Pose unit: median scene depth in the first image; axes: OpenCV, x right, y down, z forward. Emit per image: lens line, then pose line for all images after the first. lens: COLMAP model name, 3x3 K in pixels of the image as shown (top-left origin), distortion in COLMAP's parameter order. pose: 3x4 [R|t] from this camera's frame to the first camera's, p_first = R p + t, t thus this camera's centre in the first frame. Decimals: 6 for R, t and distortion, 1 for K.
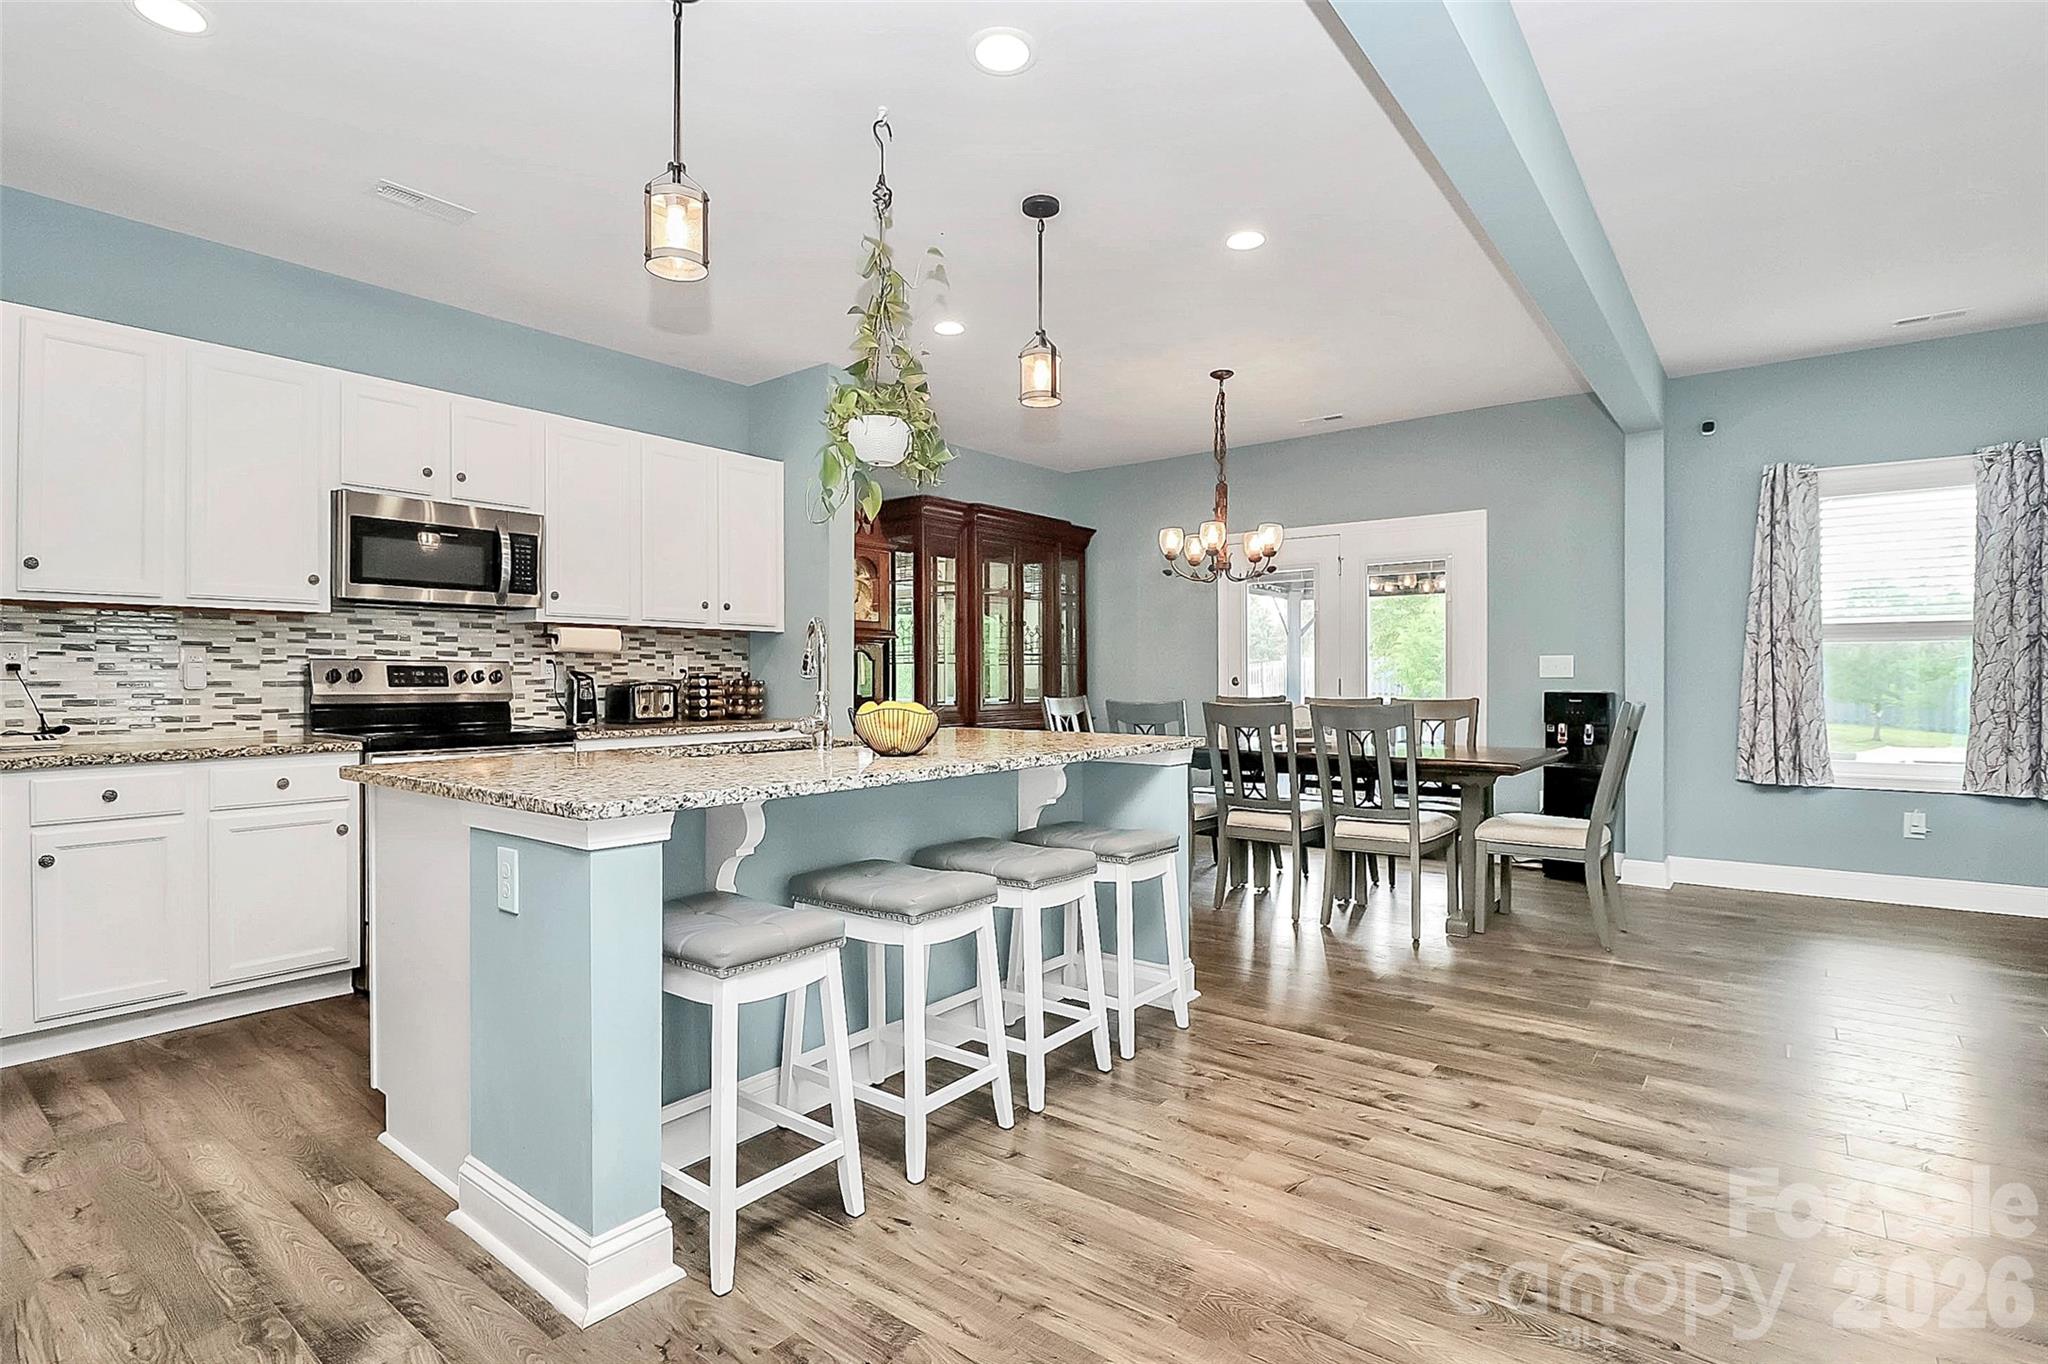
lens RADIAL K [[970.6, 0, 1016.4], [0, 970.6, 658.6], [0, 0, 1]] dist [-0.016753, -0.000708]
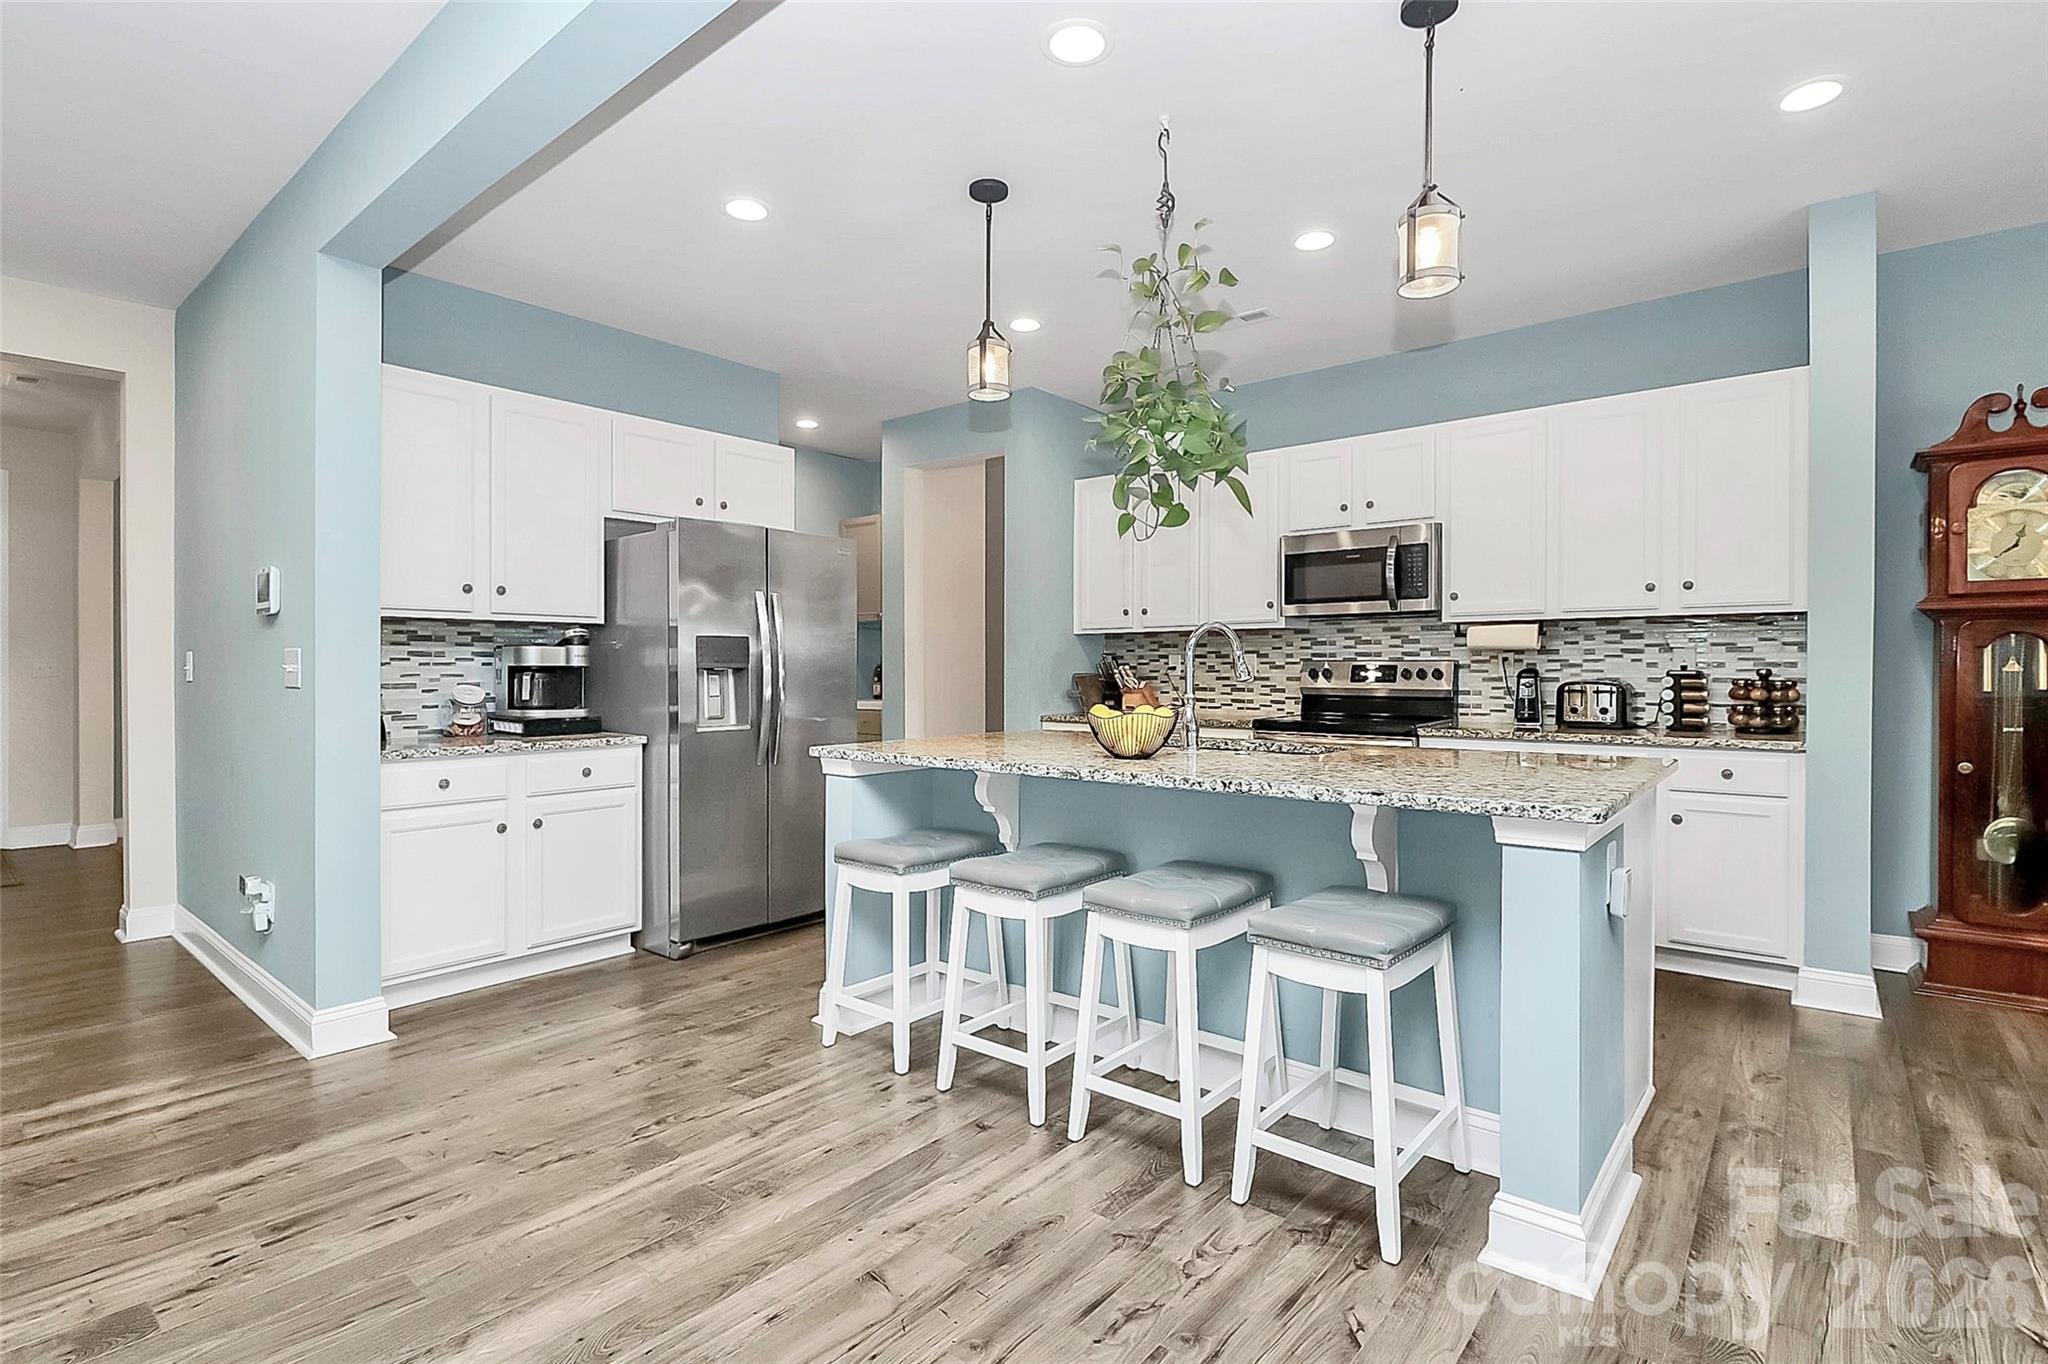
lens RADIAL K [[957.5, 0, 1028.0], [0, 957.5, 663.2], [0, 0, 1]] dist [0.022785, 0.000177]
pose [[-0.007374, -0.003743, -0.999966, 0.546414], [0.023350, 0.999720, -0.003914, -0.000369], [0.999700, -0.023378, -0.007284, 0.543191]]
